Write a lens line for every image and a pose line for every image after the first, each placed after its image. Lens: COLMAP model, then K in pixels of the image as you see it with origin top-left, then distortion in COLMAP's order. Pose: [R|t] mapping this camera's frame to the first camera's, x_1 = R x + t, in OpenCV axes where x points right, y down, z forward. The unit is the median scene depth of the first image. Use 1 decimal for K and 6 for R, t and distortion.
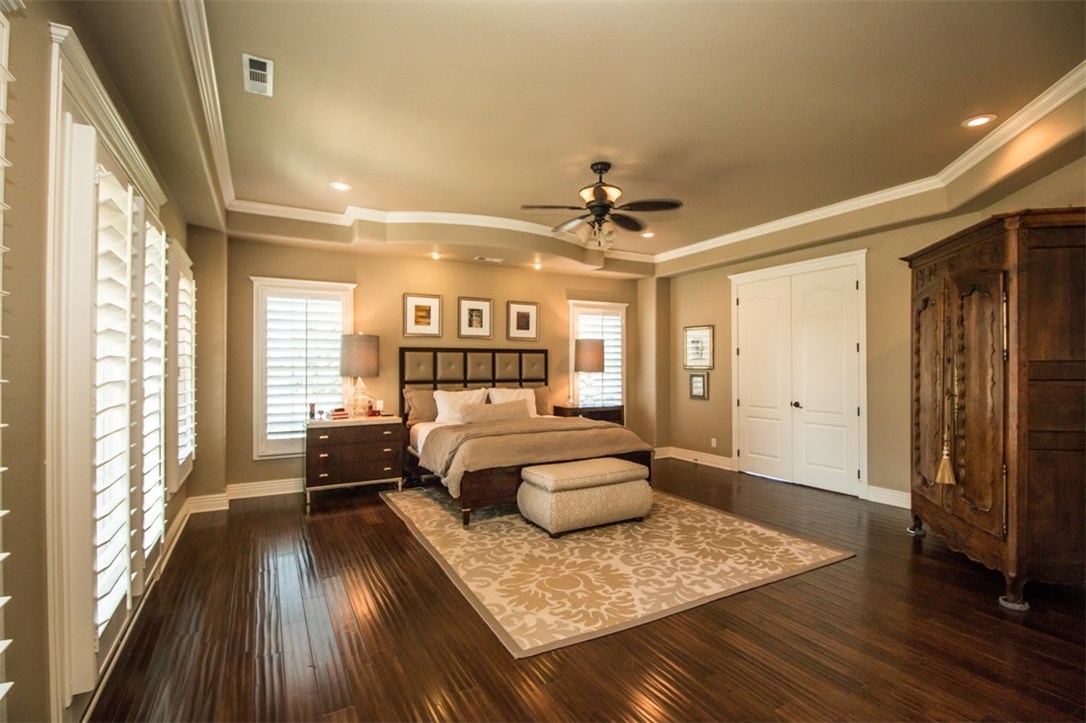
lens RADIAL K [[508.0, 0, 541.4], [0, 508.0, 358.5], [0, 0, 1]] dist [0.000027, 0.000029]
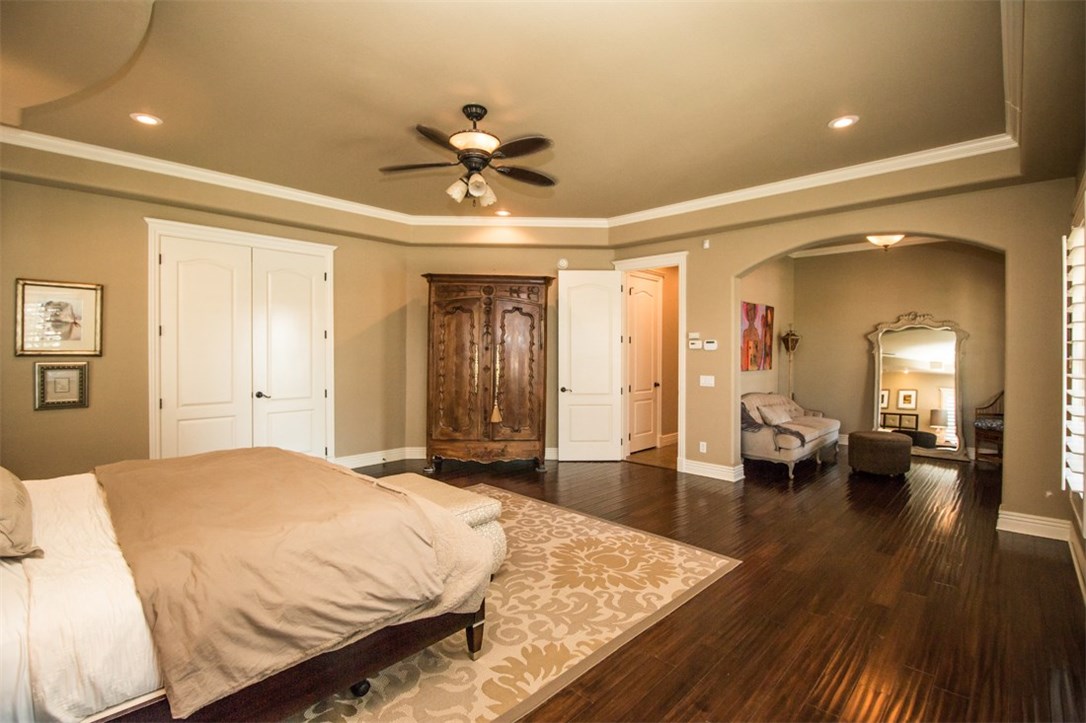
lens RADIAL K [[508.0, 0, 541.4], [0, 508.0, 358.5], [0, 0, 1]] dist [0.000027, 0.000029]
pose [[-0.306672, -0.014068, 0.951711, -0.828324], [-0.015690, 0.999830, 0.009724, 0.017339], [-0.951686, -0.011950, -0.306841, 1.349353]]
